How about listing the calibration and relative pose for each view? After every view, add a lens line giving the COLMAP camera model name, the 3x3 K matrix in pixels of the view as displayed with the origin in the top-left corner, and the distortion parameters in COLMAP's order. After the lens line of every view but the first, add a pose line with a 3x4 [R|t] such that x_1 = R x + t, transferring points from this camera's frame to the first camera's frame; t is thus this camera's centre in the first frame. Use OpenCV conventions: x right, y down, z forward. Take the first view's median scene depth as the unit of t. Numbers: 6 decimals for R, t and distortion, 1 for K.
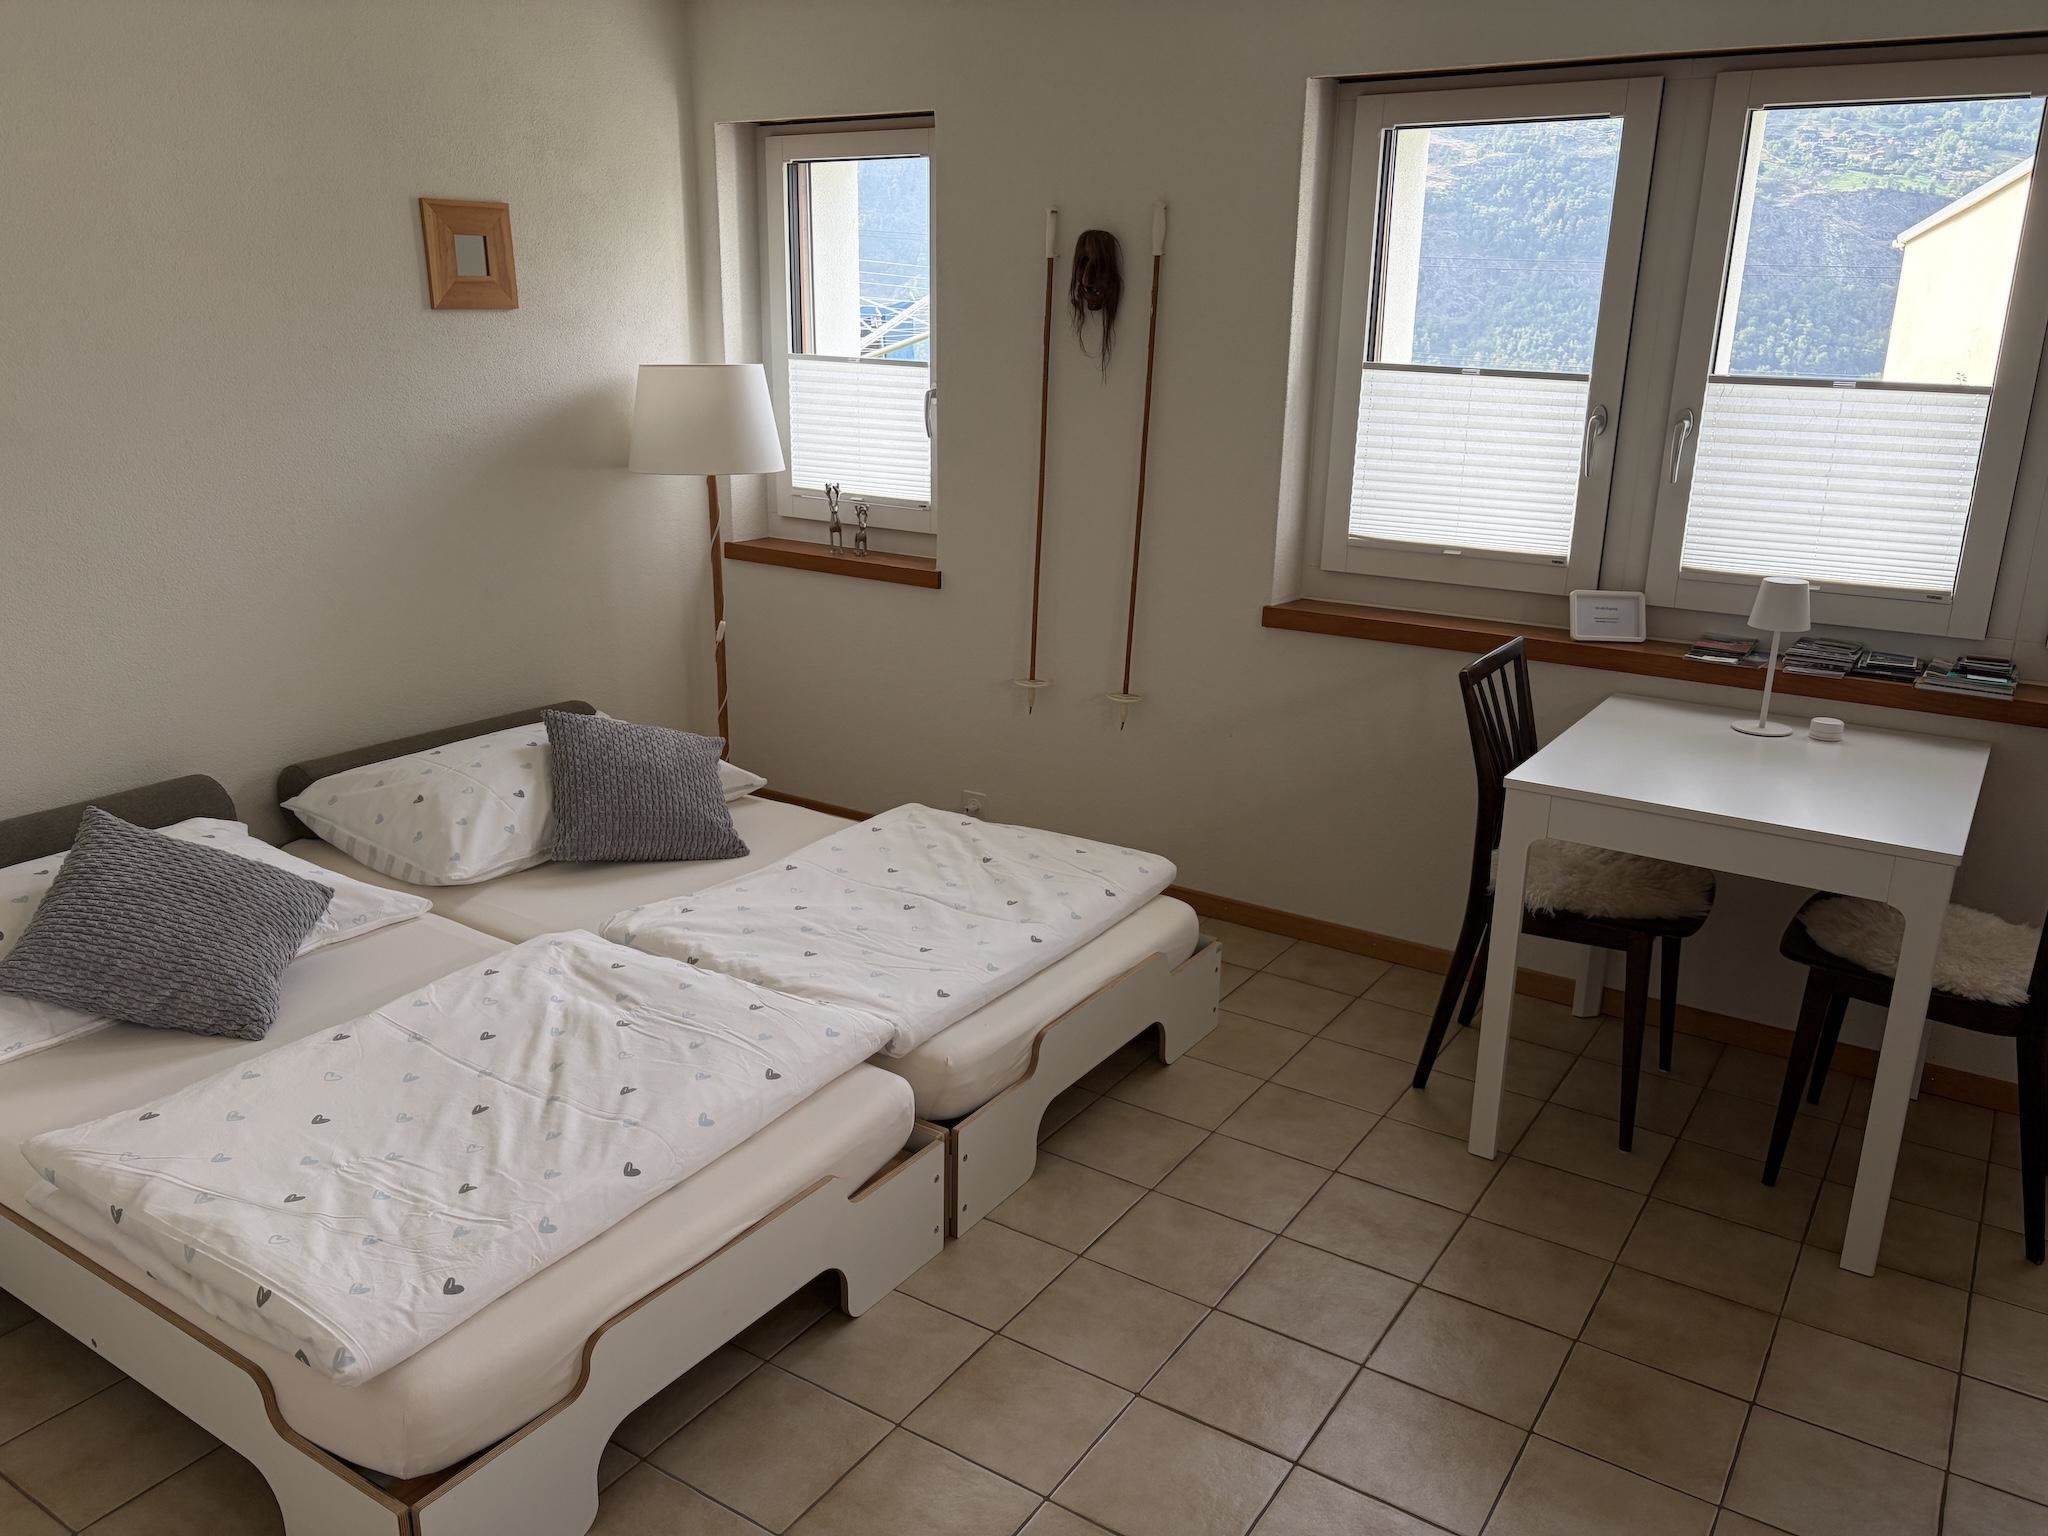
lens RADIAL K [[1547.0, 0, 1024.0], [0, 1547.0, 768.0], [0, 0, 1]] dist [0.023281, -0.005001]
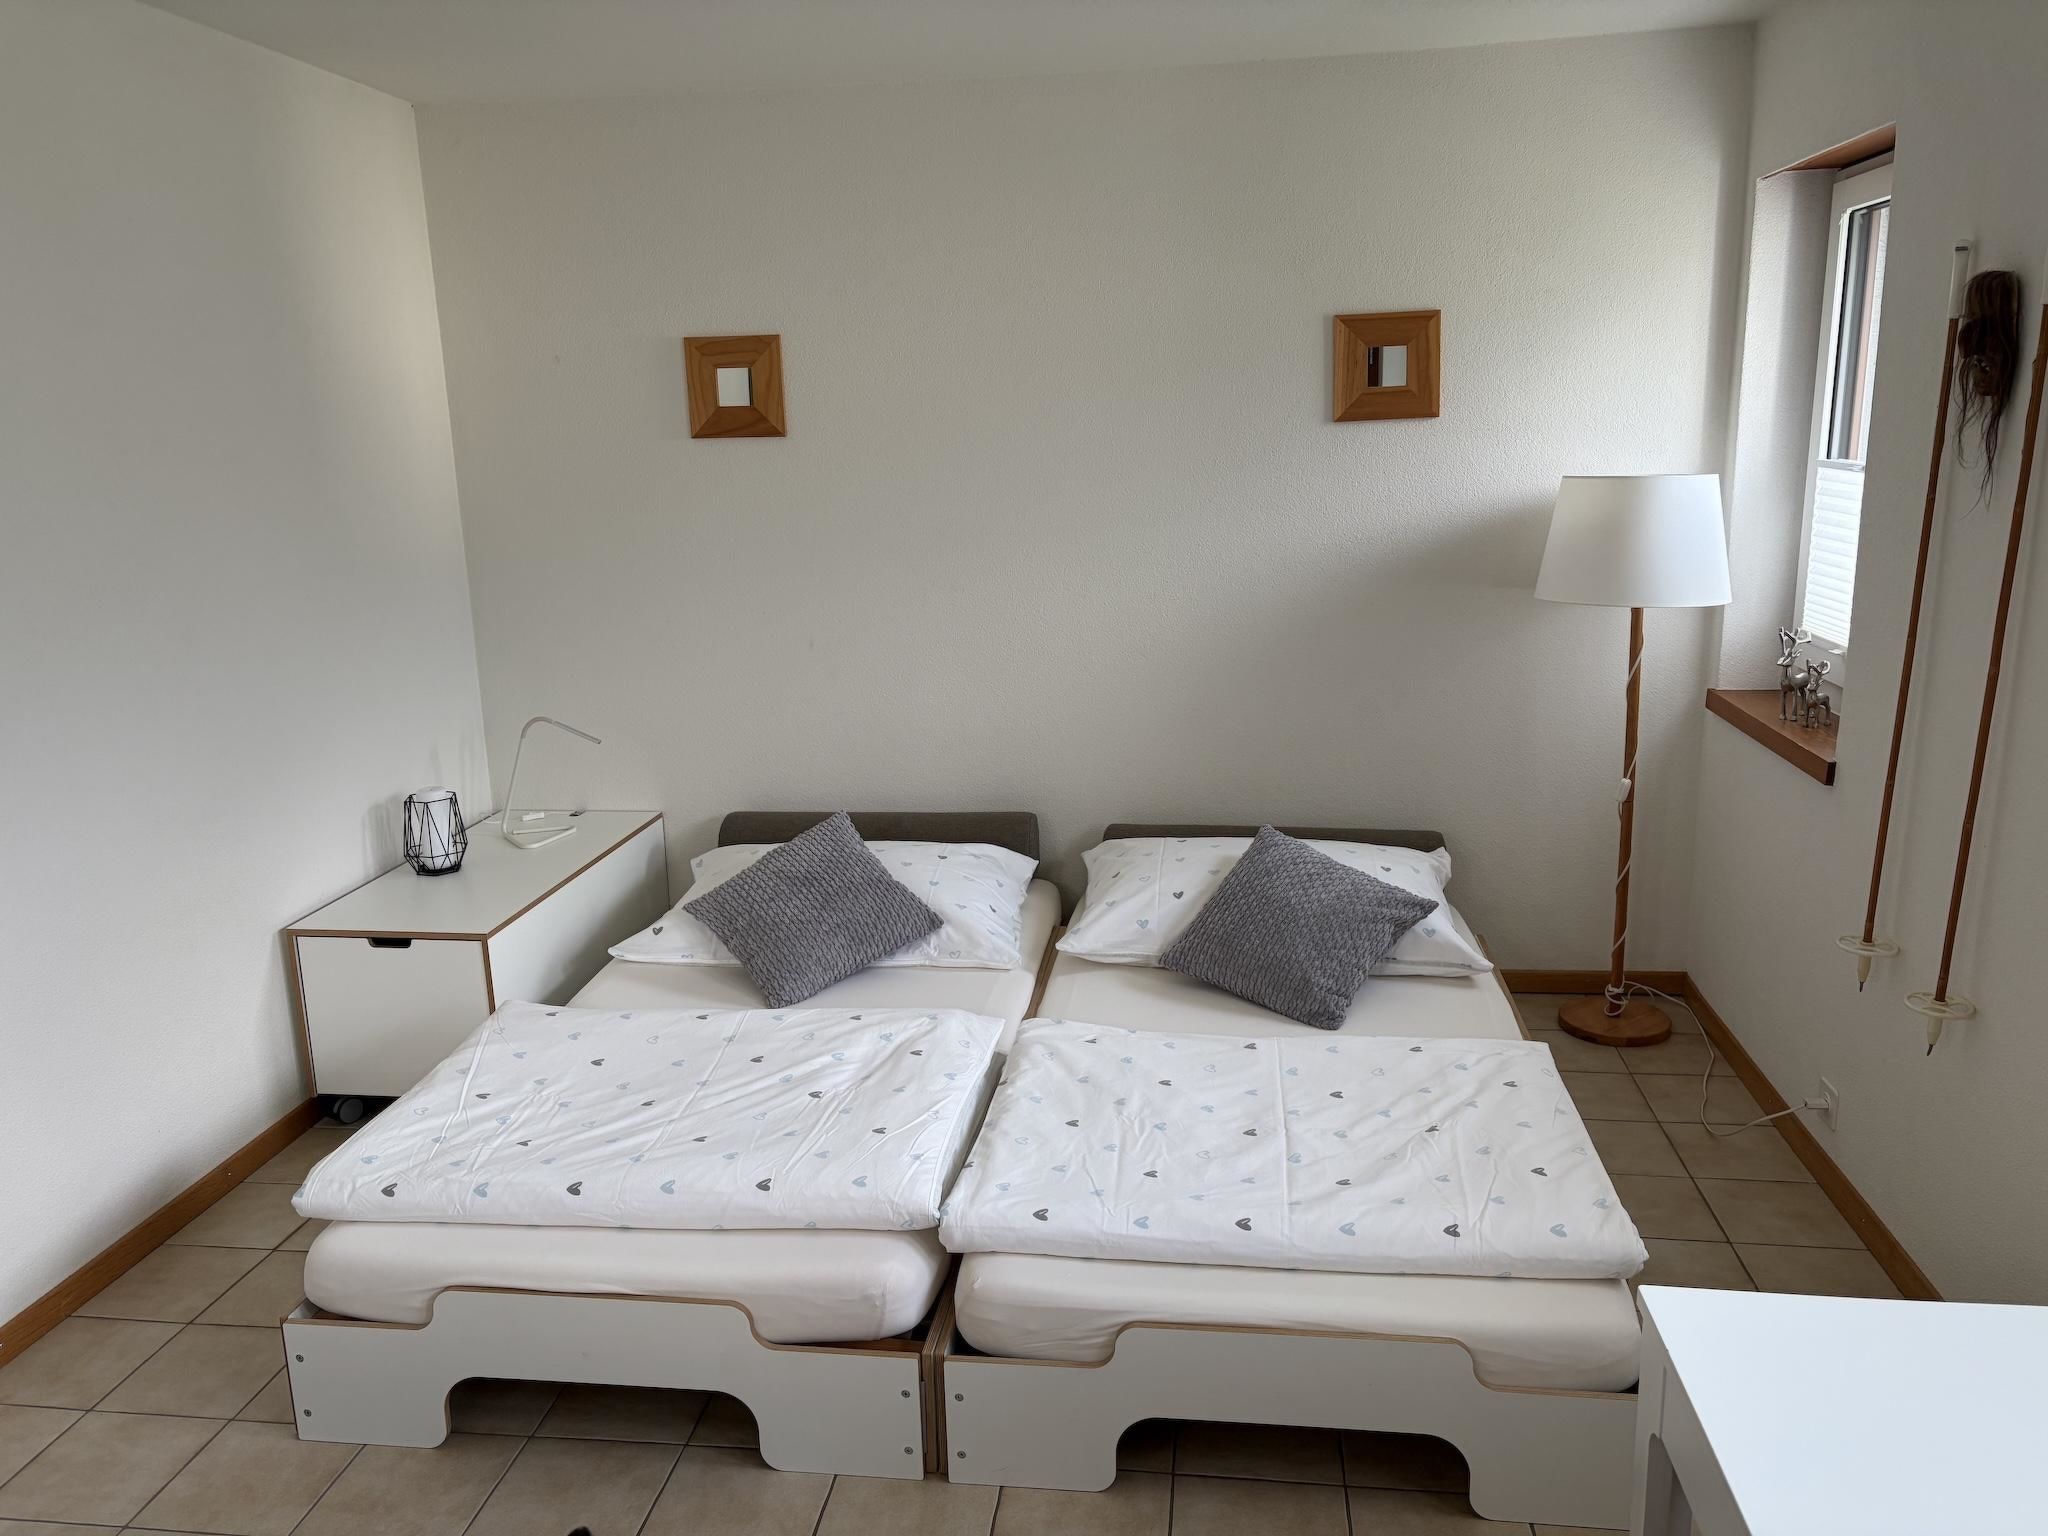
lens RADIAL K [[1547.0, 0, 1024.0], [0, 1547.0, 768.0], [0, 0, 1]] dist [0.023281, -0.005001]
pose [[0.450927, 0.177051, -0.874824, 0.537200], [-0.227888, 0.970482, 0.078946, -0.130088], [0.862978, 0.163763, 0.477965, 0.452020]]
